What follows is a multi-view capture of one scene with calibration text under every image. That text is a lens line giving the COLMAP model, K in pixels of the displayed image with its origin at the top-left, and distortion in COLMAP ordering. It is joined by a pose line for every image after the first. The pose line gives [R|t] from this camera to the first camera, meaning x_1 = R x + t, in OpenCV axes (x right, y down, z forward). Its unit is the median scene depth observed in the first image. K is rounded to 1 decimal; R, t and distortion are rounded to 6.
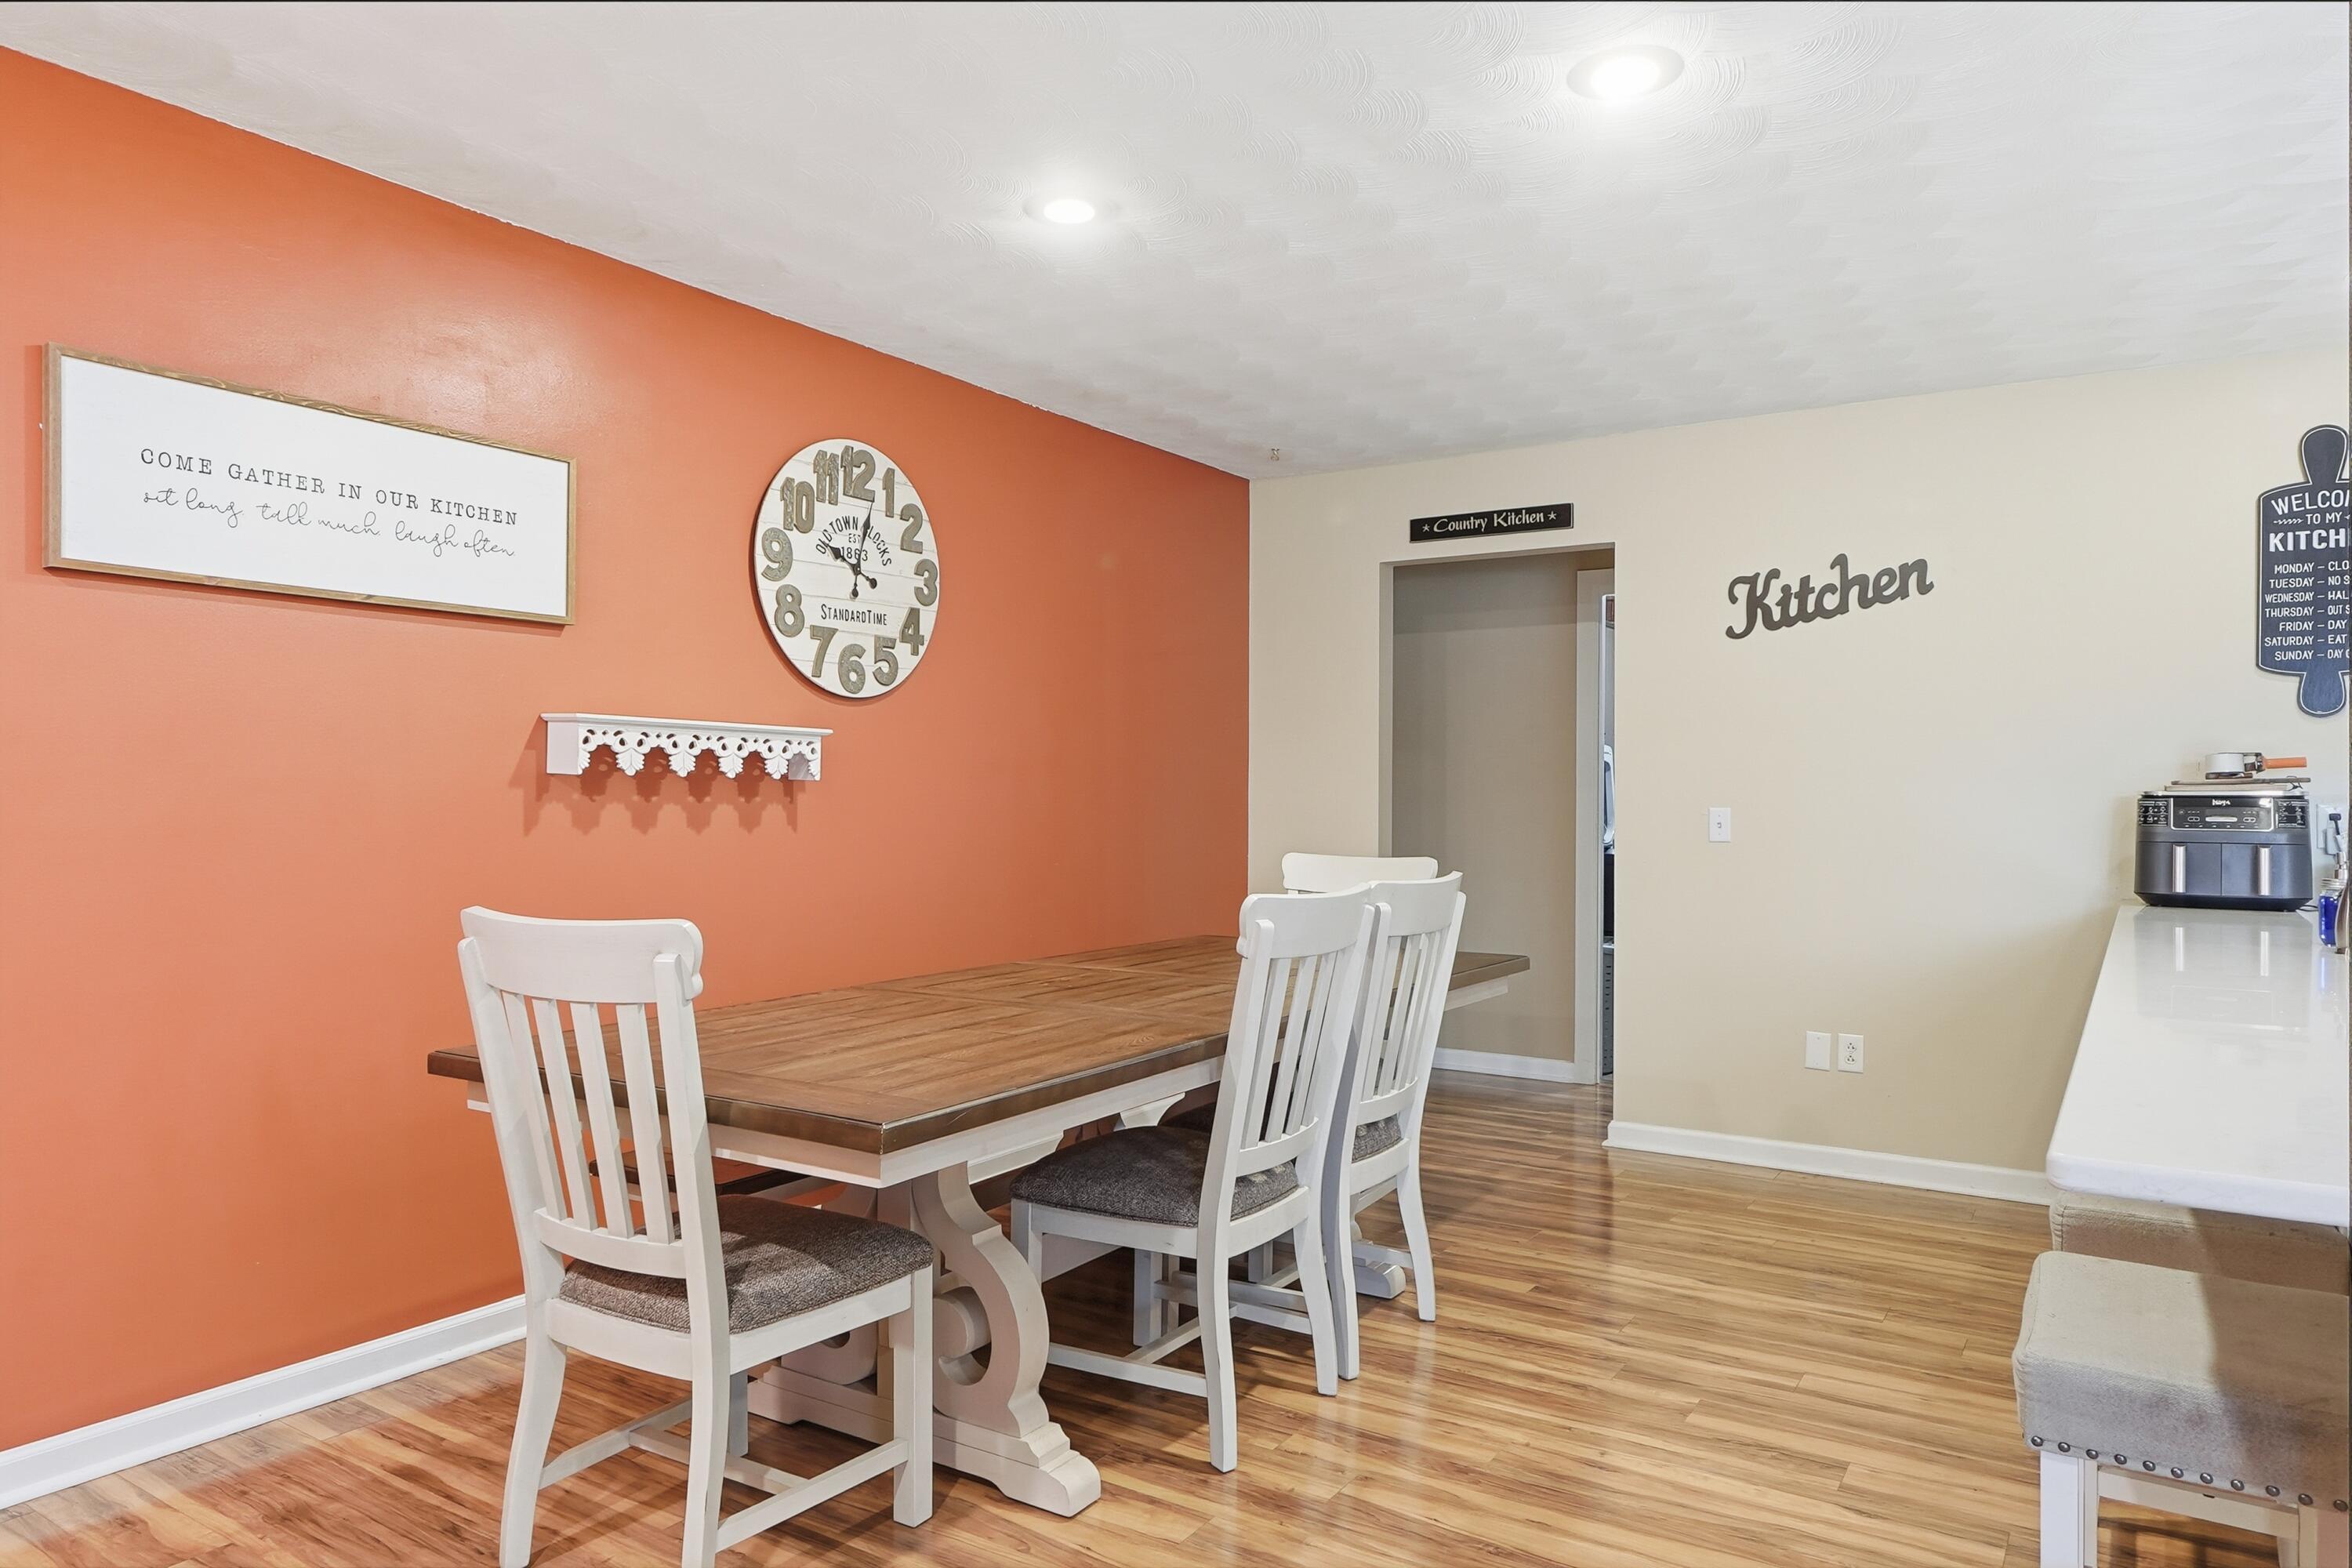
lens RADIAL K [[1521.8, 0, 1152.6], [0, 1521.8, 784.7], [0, 0, 1]] dist [-0.002754, -0.000255]
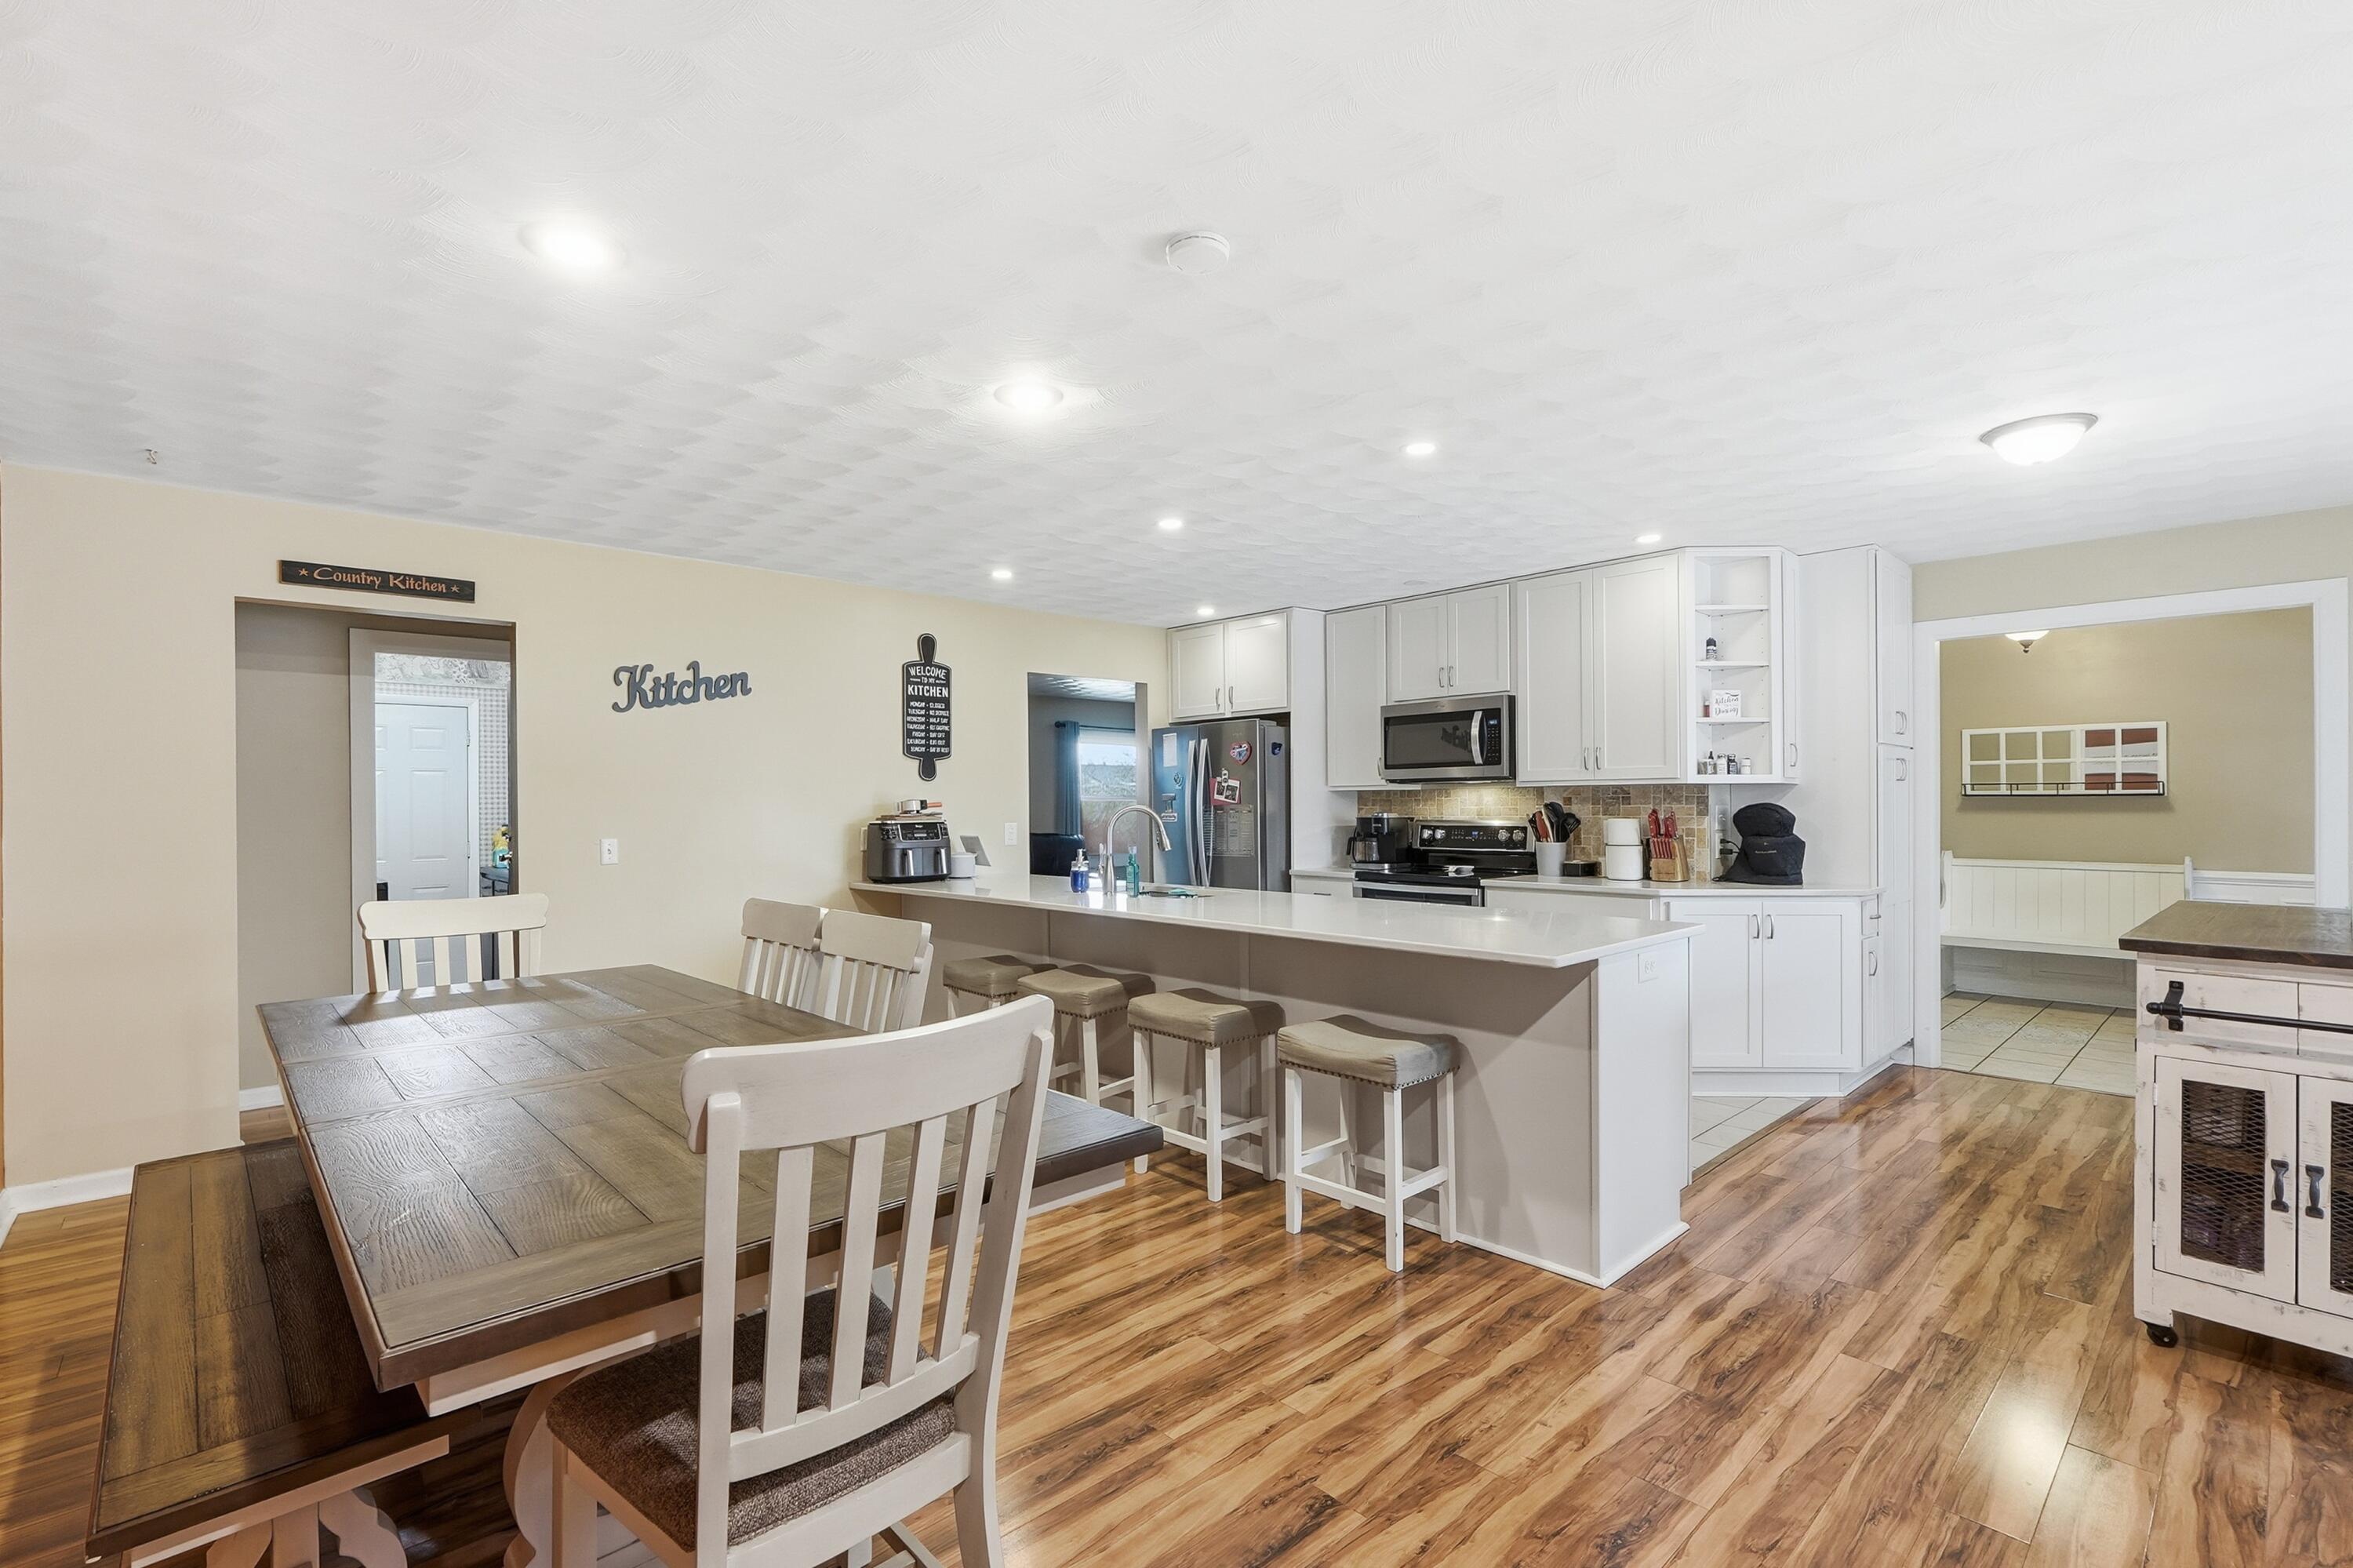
lens RADIAL K [[1039.5, 0, 1165.2], [0, 1039.5, 803.3], [0, 0, 1]] dist [-0.016632, 0.003434]
pose [[0.238751, -0.009155, 0.971038, -0.467230], [0.000105, 0.999956, 0.009402, -0.028098], [-0.971081, -0.002143, 0.238741, 0.372742]]
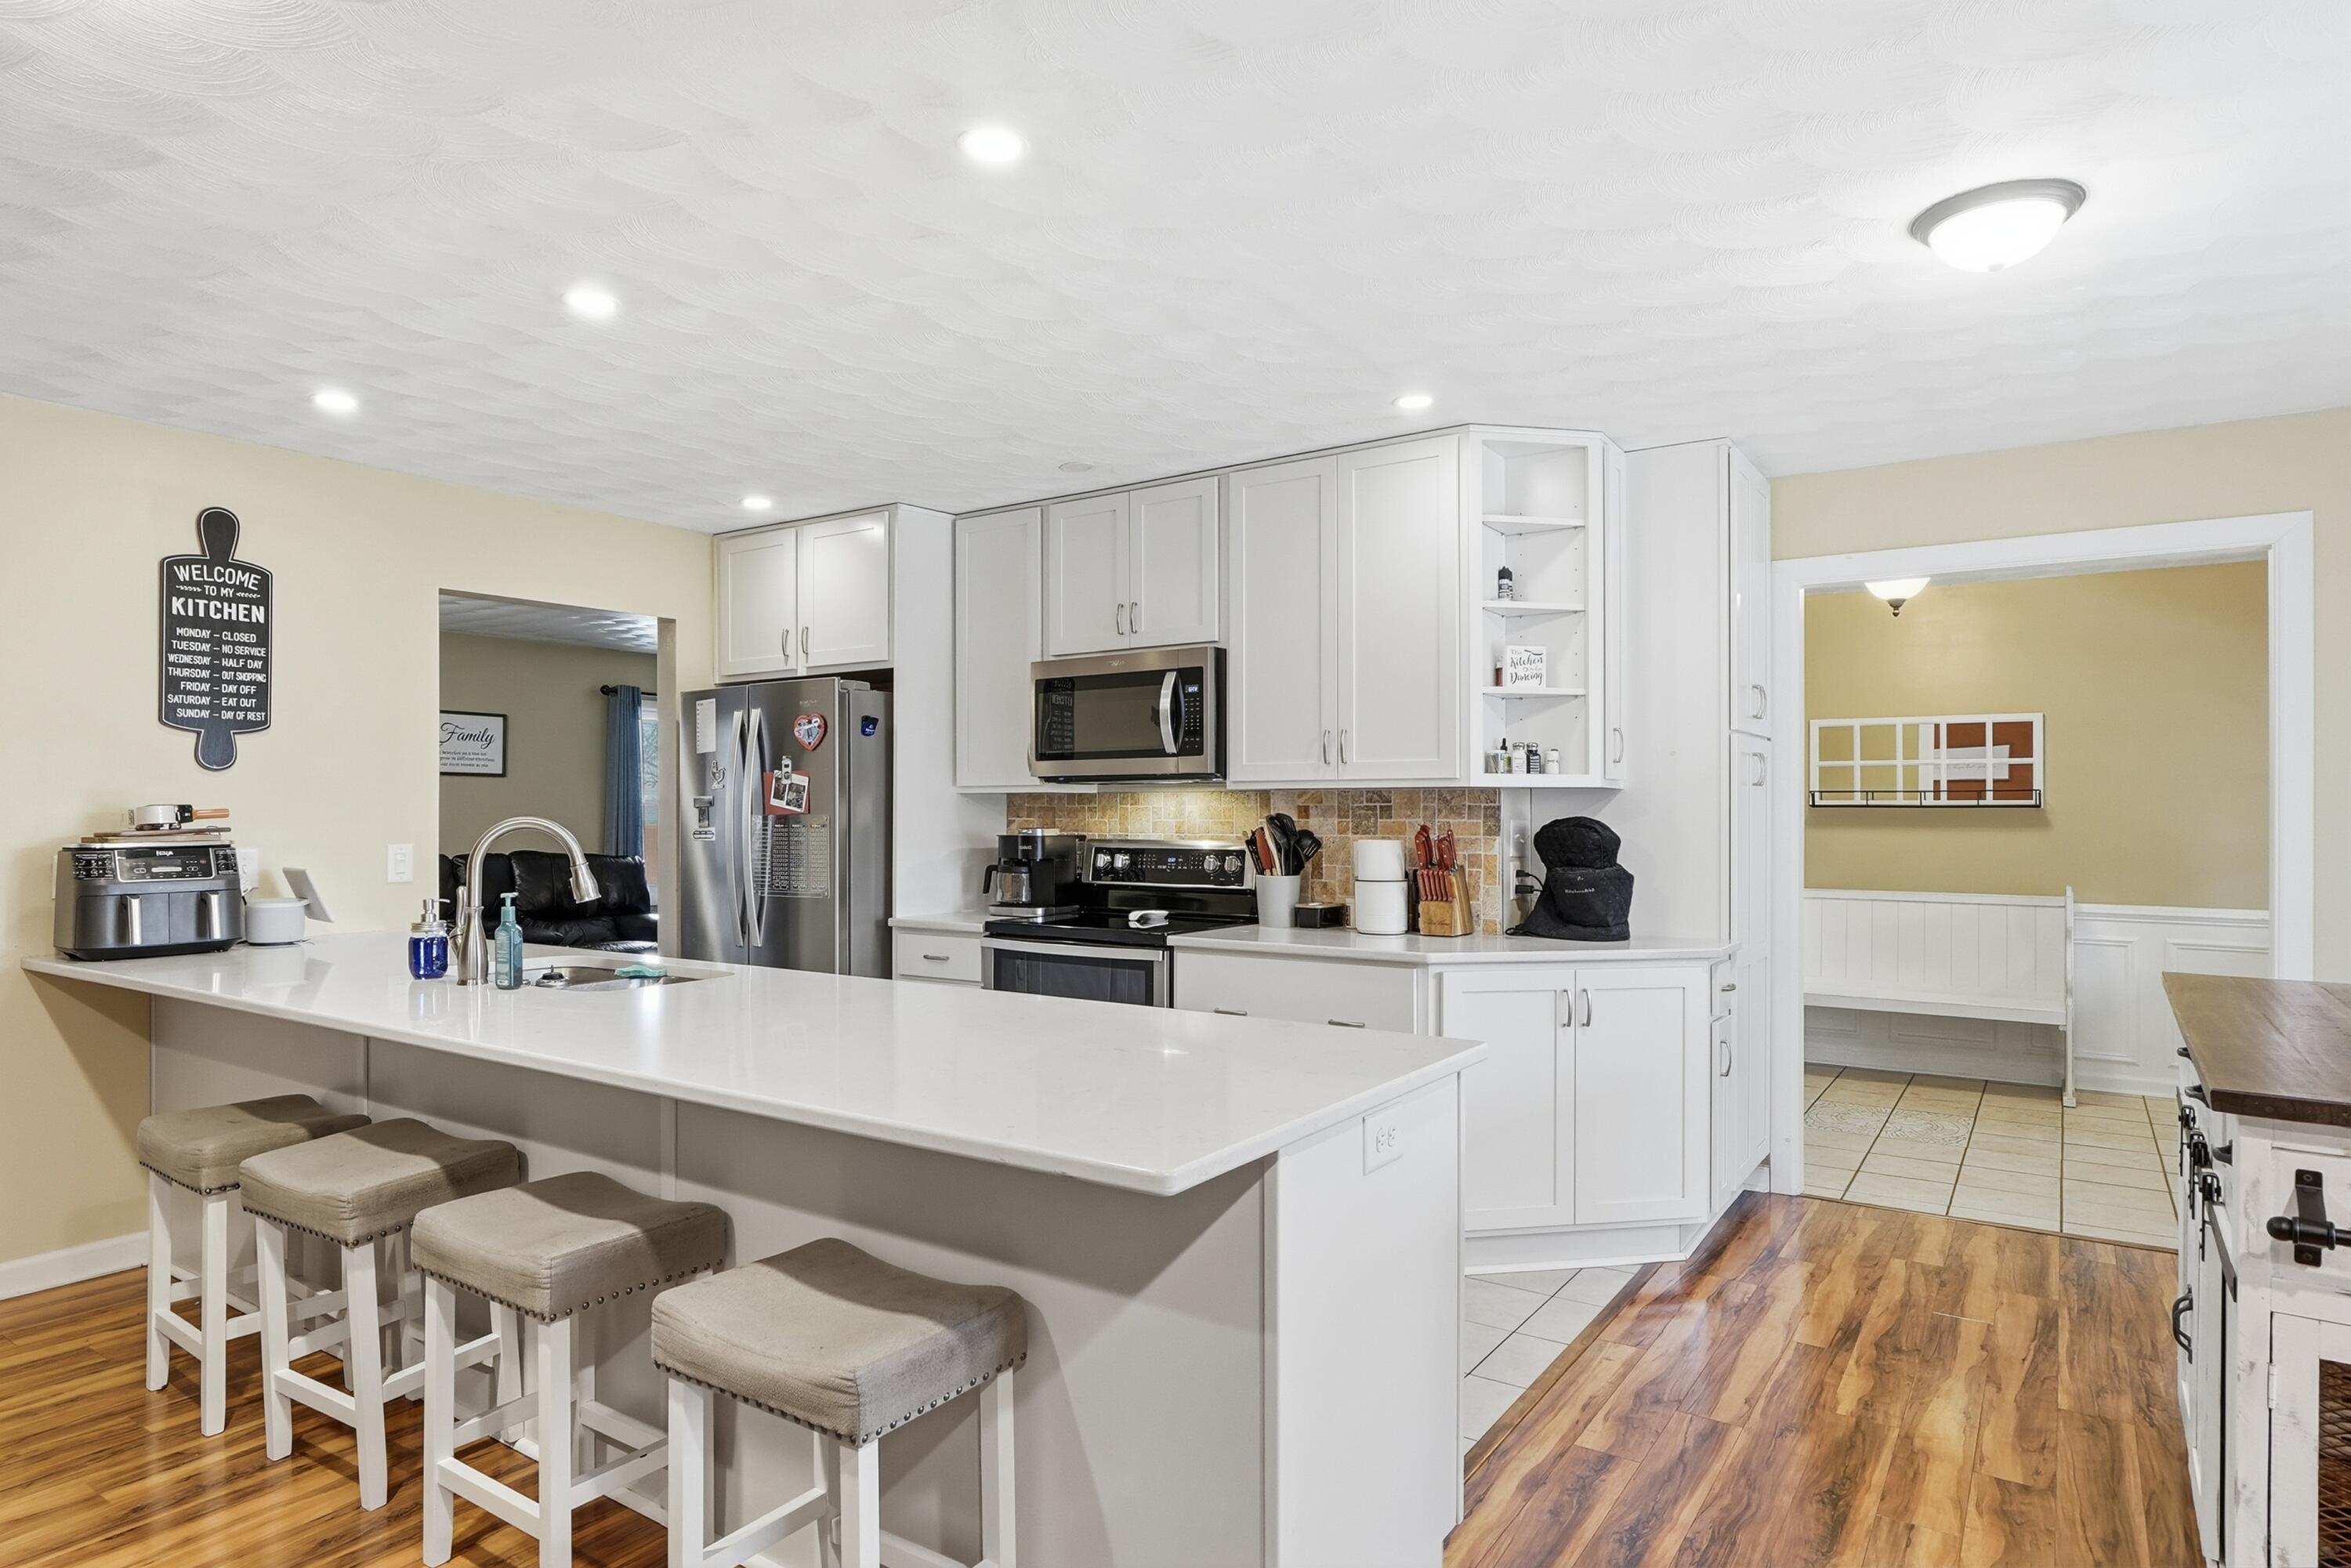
lens RADIAL K [[1306.9, 0, 1156.2], [0, 1306.9, 800.1], [0, 0, 1]] dist [-0.006110, 0.000451]
pose [[0.021097, -0.003131, 0.999773, -0.164523], [-0.007738, 0.999965, 0.003295, -0.031231], [-0.999747, -0.007806, 0.021072, 0.291812]]
